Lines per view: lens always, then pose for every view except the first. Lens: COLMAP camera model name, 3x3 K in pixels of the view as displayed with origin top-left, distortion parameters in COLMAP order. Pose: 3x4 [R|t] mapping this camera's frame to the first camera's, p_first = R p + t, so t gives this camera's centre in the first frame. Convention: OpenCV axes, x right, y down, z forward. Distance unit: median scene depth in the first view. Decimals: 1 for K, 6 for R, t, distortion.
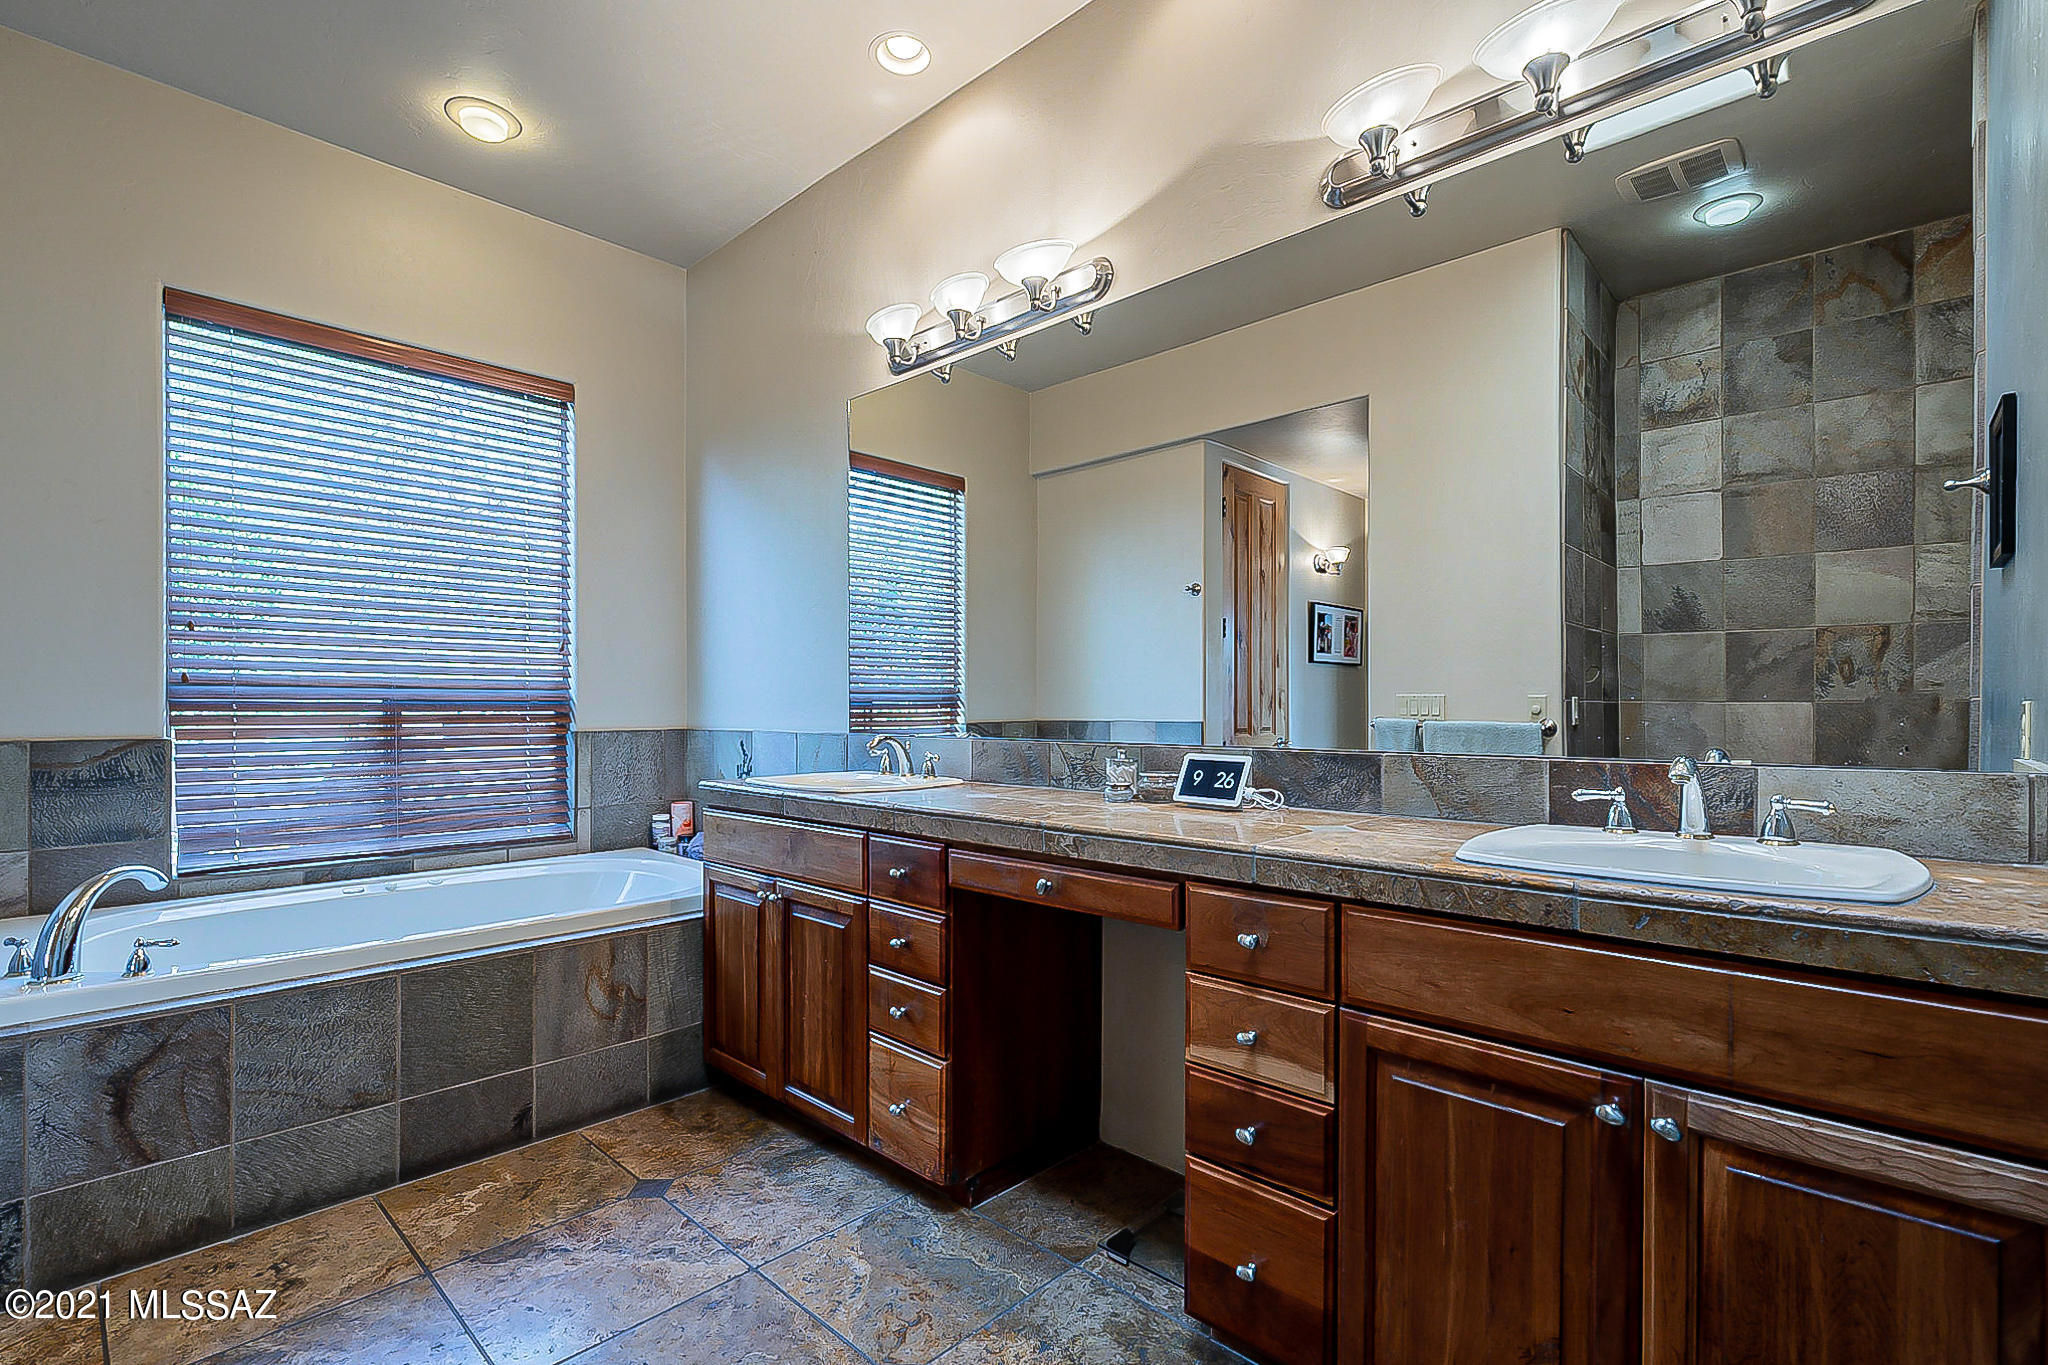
lens RADIAL K [[932.5, 0, 1022.6], [0, 932.5, 714.8], [0, 0, 1]] dist [0.012077, 0.000067]
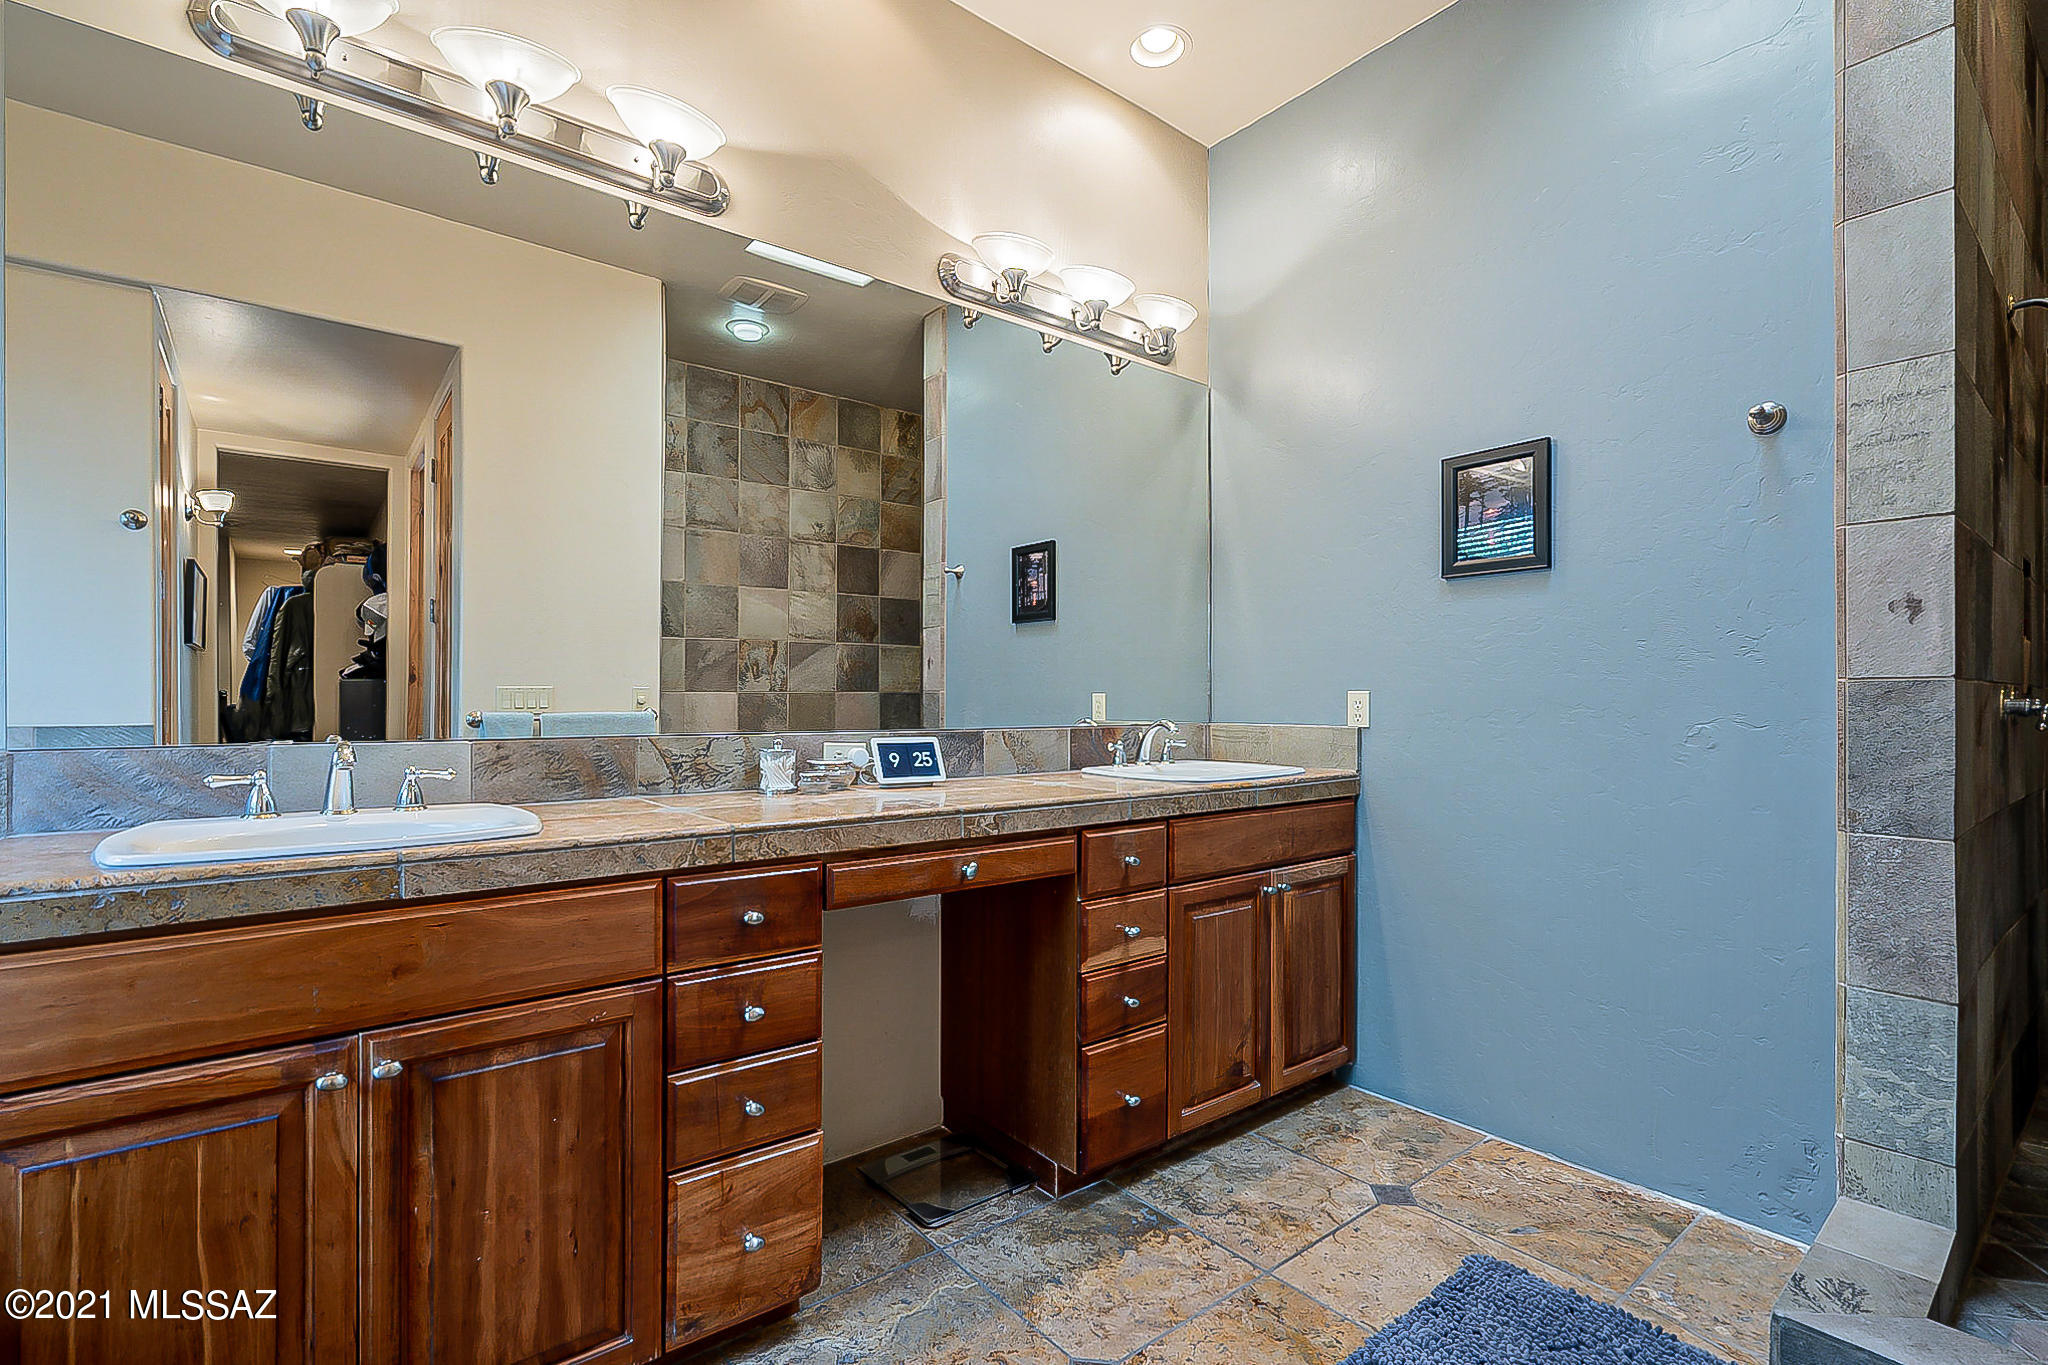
lens RADIAL K [[943.3, 0, 970.5], [0, 943.3, 692.5], [0, 0, 1]] dist [0.000965, -0.000046]
pose [[0.162978, 0.006918, 0.986606, -0.809381], [0.004896, 0.999957, -0.007820, 0.000137], [-0.986618, 0.006105, 0.162937, 0.687342]]
